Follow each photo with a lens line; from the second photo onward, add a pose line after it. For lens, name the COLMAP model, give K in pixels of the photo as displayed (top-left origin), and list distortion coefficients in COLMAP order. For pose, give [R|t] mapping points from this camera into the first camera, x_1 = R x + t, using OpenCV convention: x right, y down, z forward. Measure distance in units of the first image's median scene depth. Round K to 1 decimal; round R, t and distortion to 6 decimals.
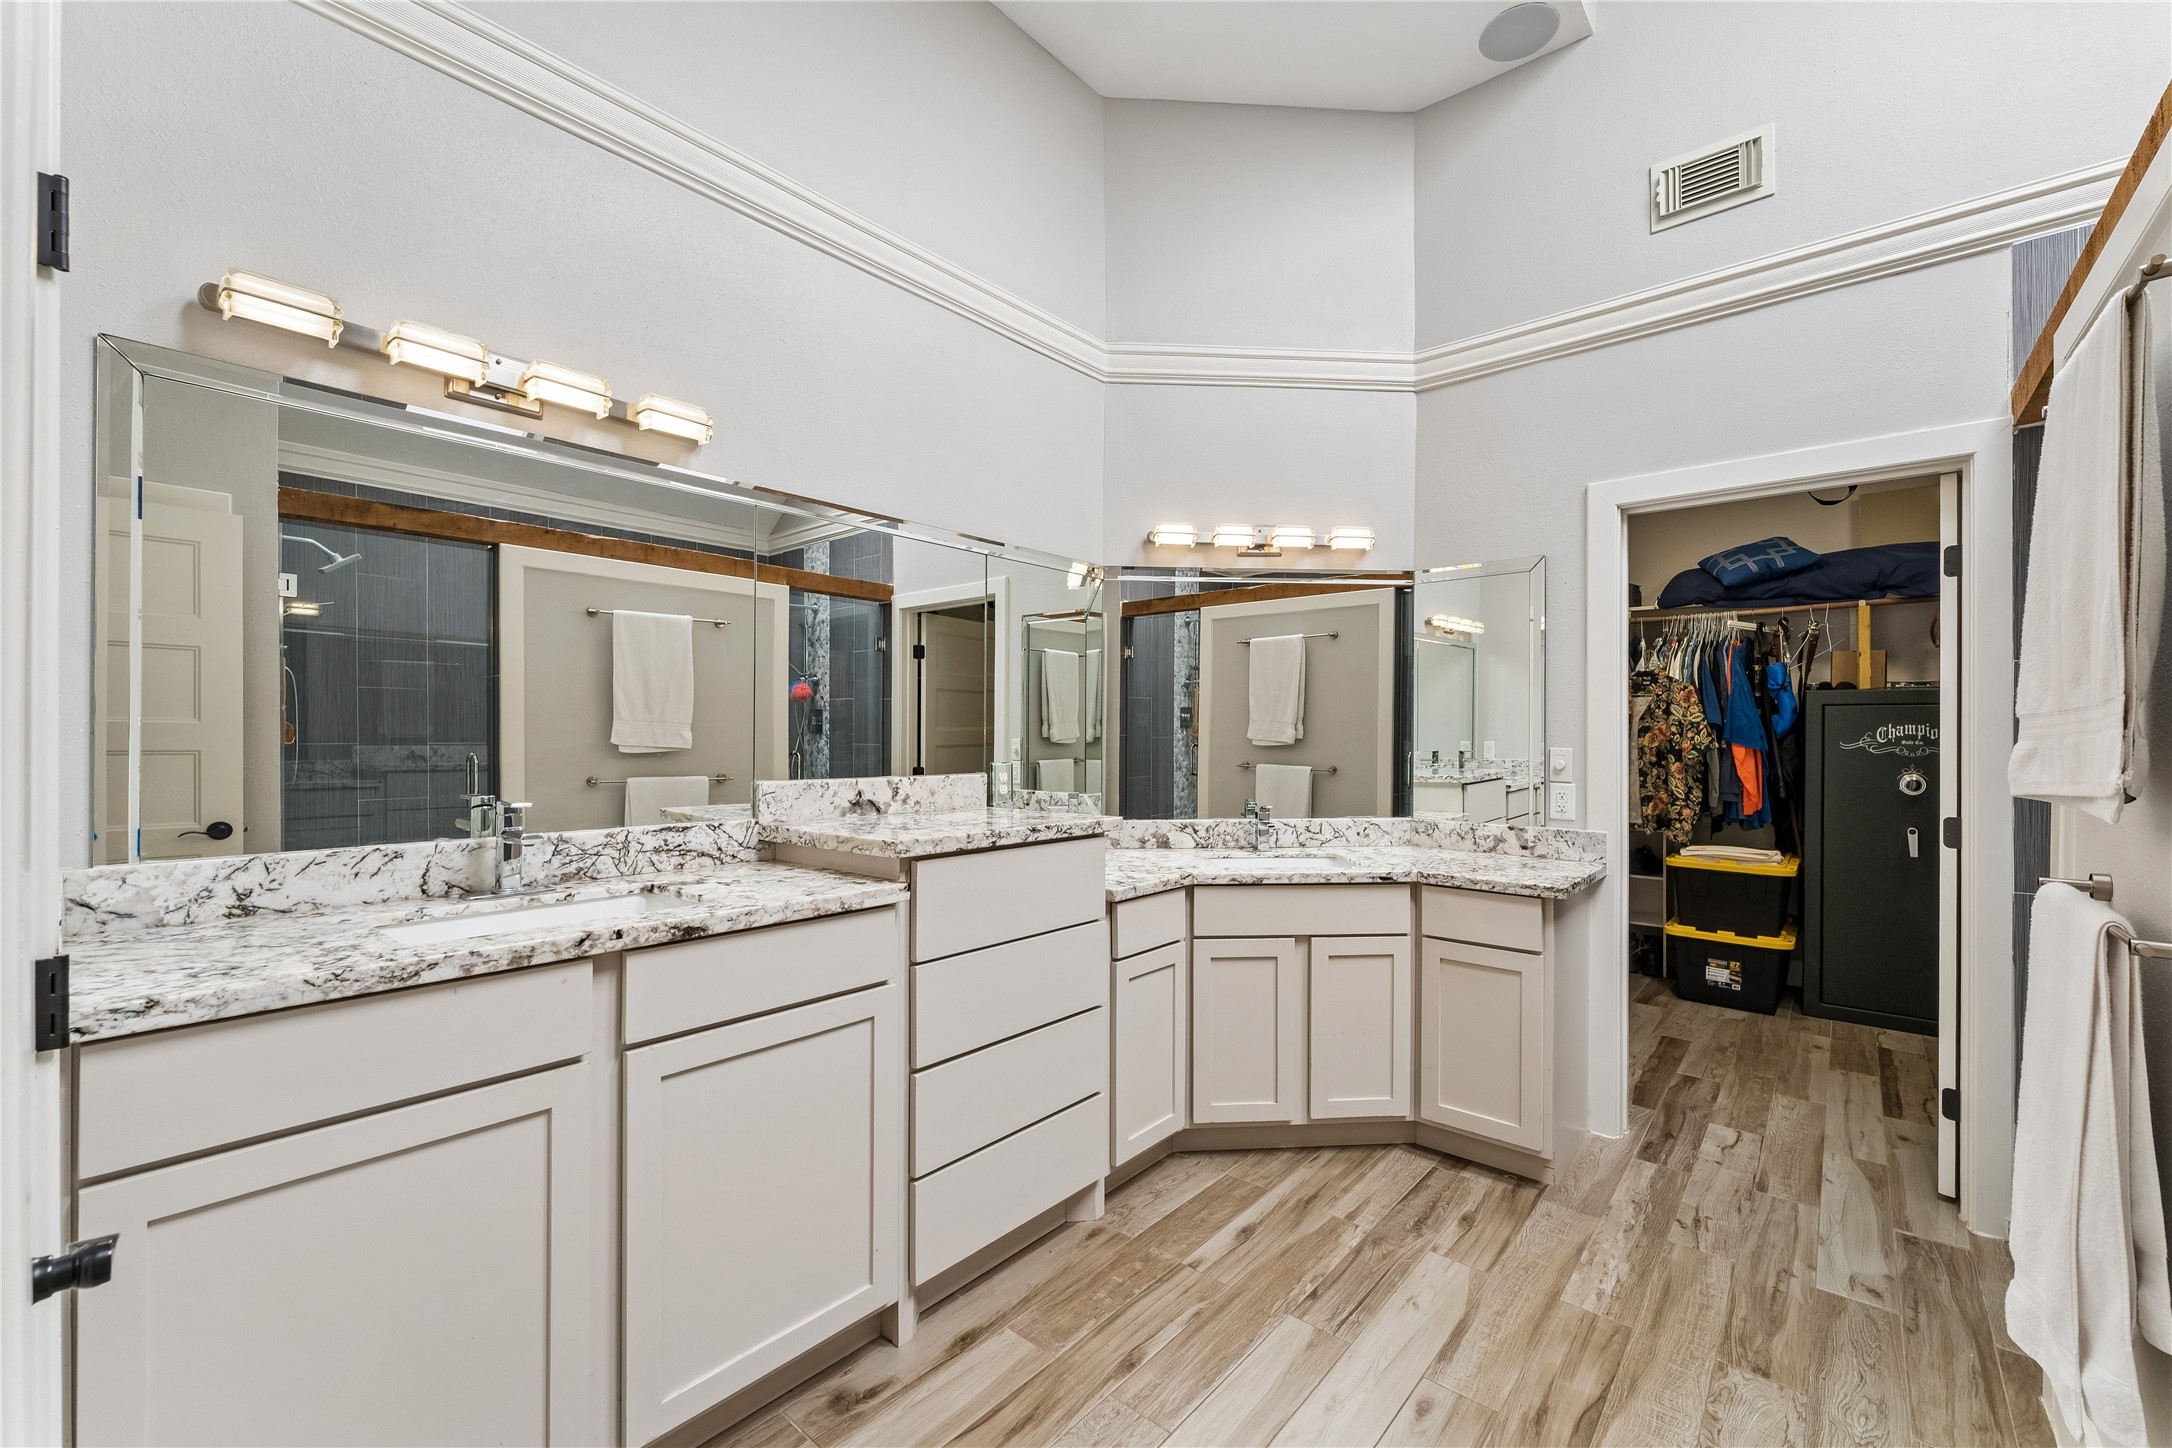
lens RADIAL K [[869.4, 0, 1106.5], [0, 869.4, 724.5], [0, 0, 1]] dist [-0.001773, -0.000233]
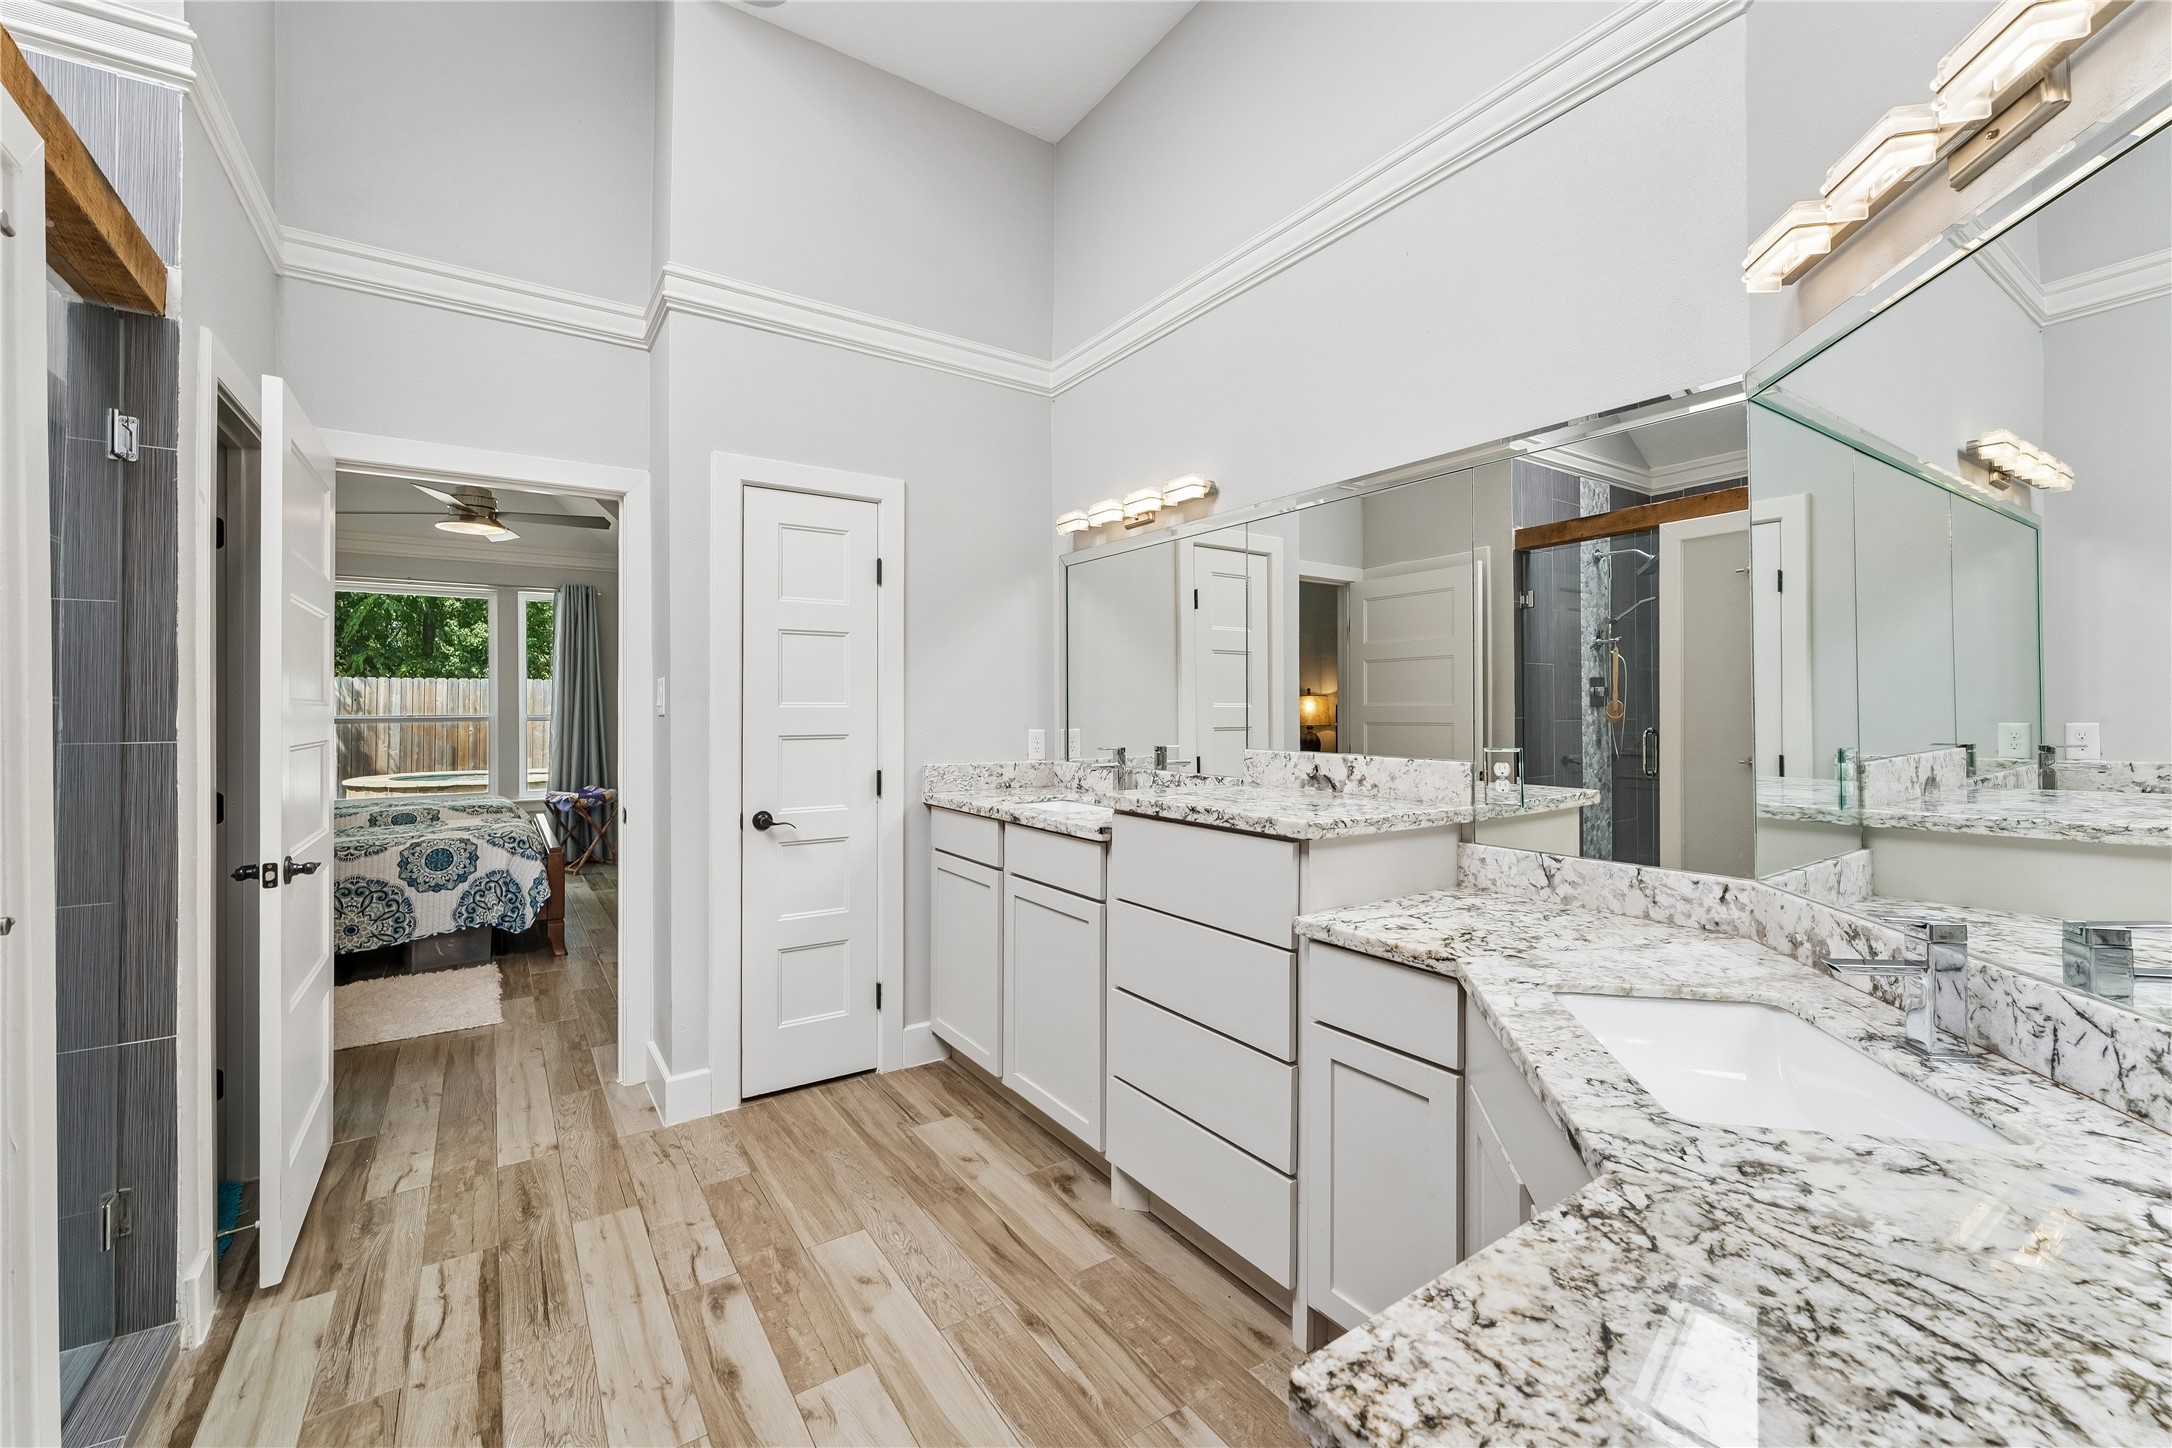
lens RADIAL K [[868.2, 0, 1098.1], [0, 868.2, 706.6], [0, 0, 1]] dist [0.001675, 0.000106]
pose [[-0.246761, -0.007494, -0.969047, 0.840583], [0.009313, 0.999906, -0.010104, 0.017899], [0.969032, -0.011518, -0.246668, 1.116467]]
